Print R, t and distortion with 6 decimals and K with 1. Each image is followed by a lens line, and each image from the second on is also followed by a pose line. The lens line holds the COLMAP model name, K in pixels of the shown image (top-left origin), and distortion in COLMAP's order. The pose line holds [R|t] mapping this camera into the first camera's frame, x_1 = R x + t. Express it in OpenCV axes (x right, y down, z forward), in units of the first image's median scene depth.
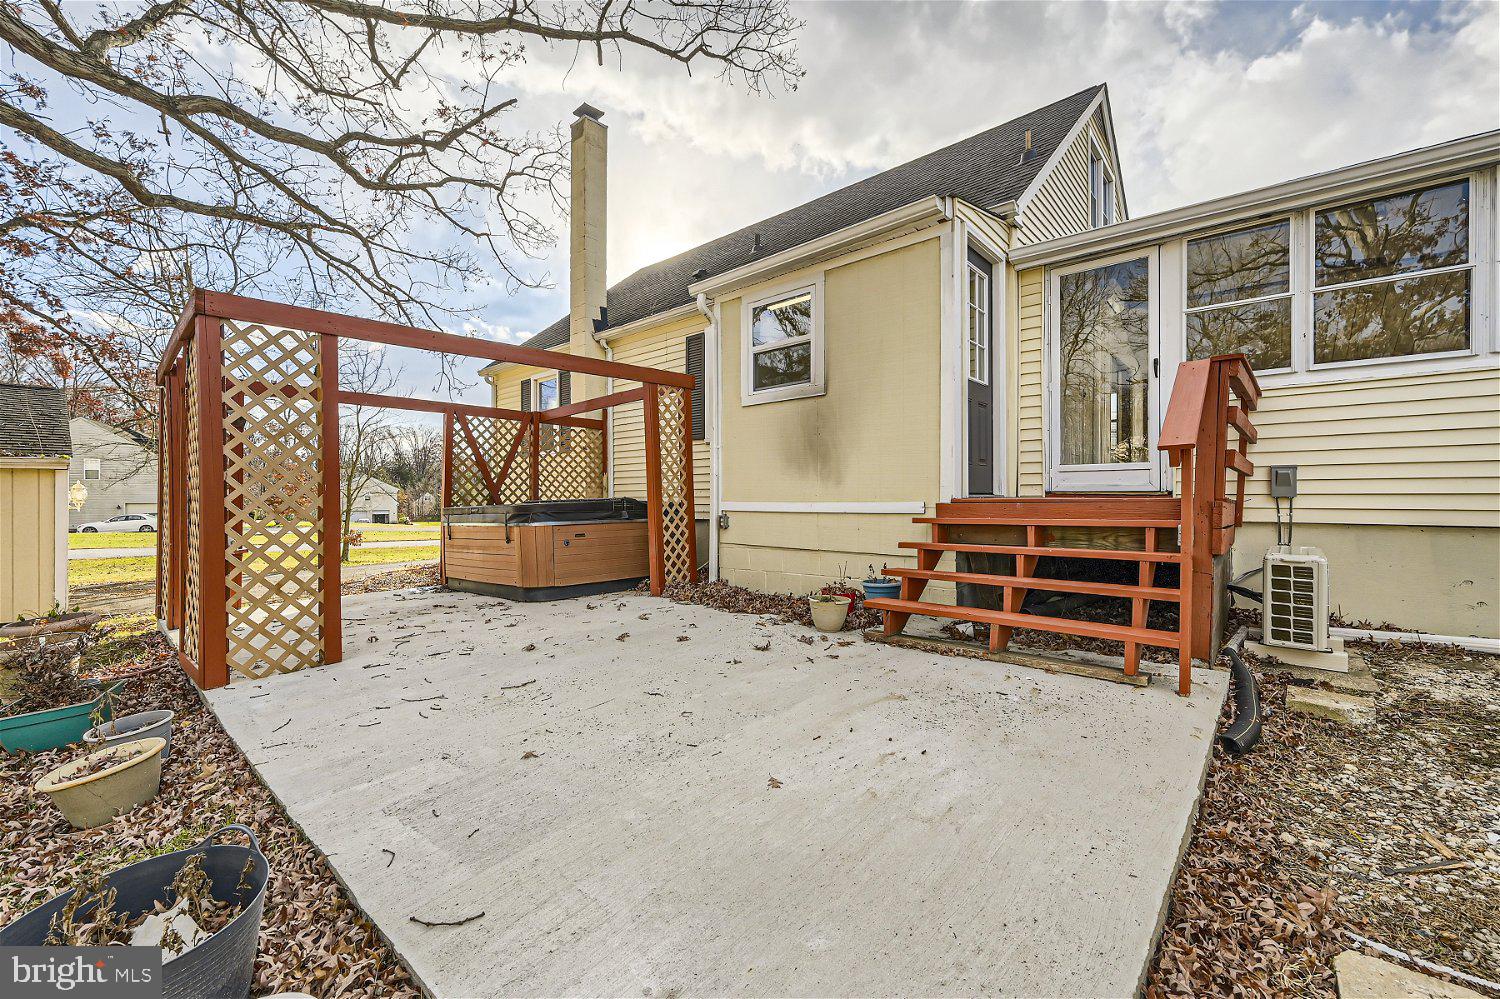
lens RADIAL K [[605.5, 0, 739.9], [0, 605.5, 500.0], [0, 0, 1]] dist [-0.000808, -0.000101]
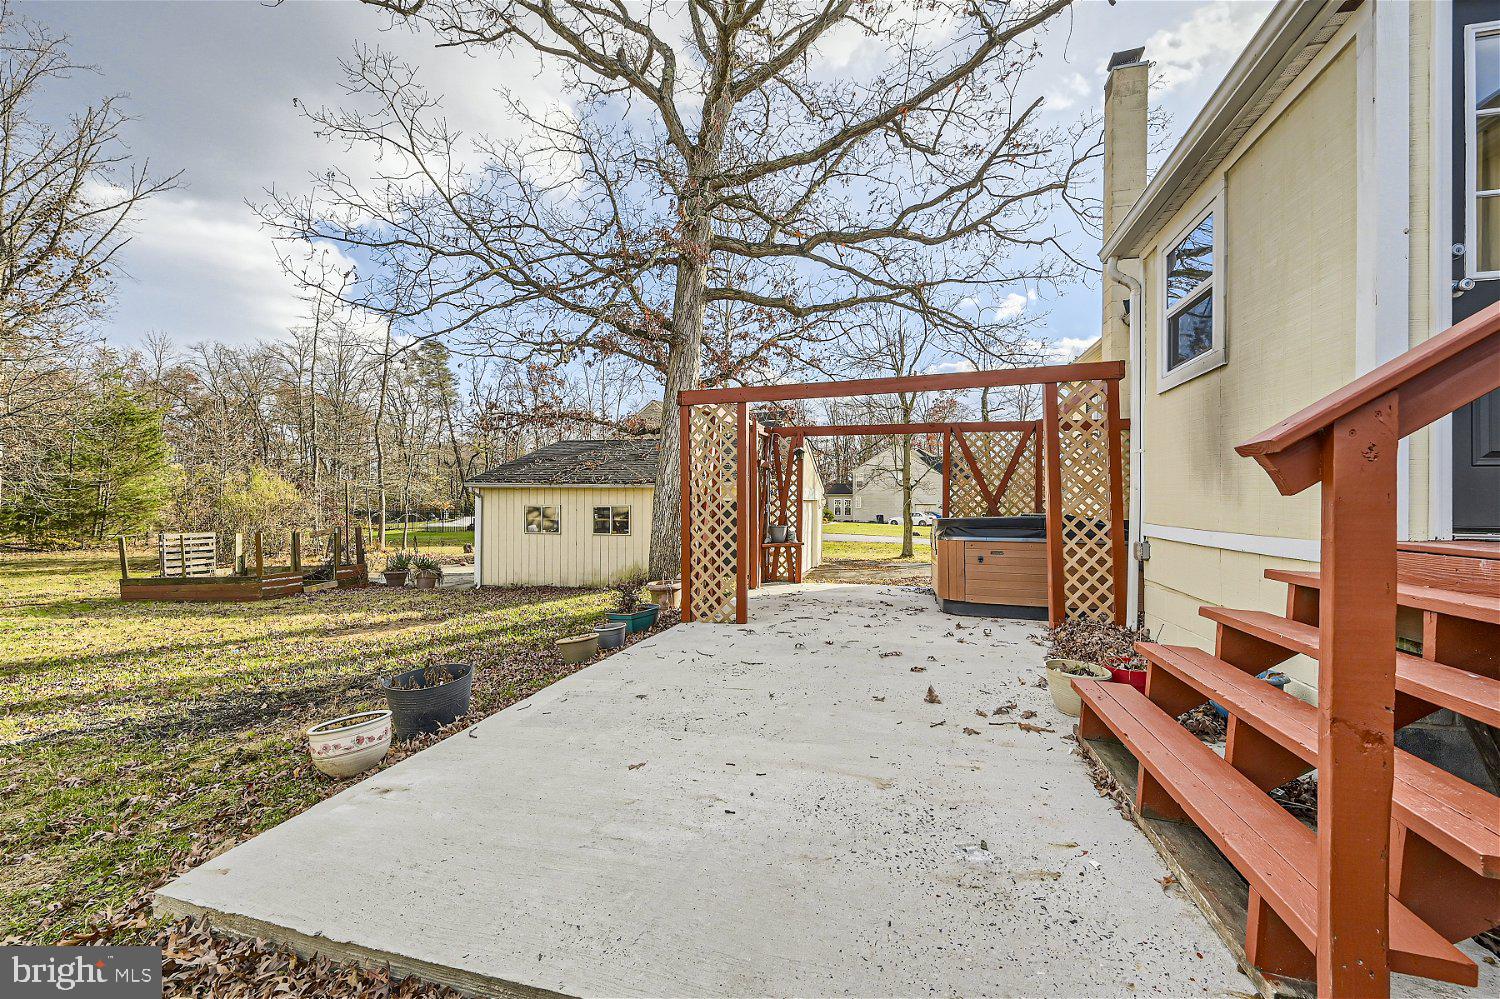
lens RADIAL K [[605.5, 0, 742.8], [0, 605.5, 498.1], [0, 0, 1]] dist [-0.000808, -0.000101]
pose [[0.440543, 0.003060, -0.897726, 0.430715], [-0.009988, 0.999949, -0.001493, -0.023469], [0.897676, 0.009625, 0.440551, 0.228862]]
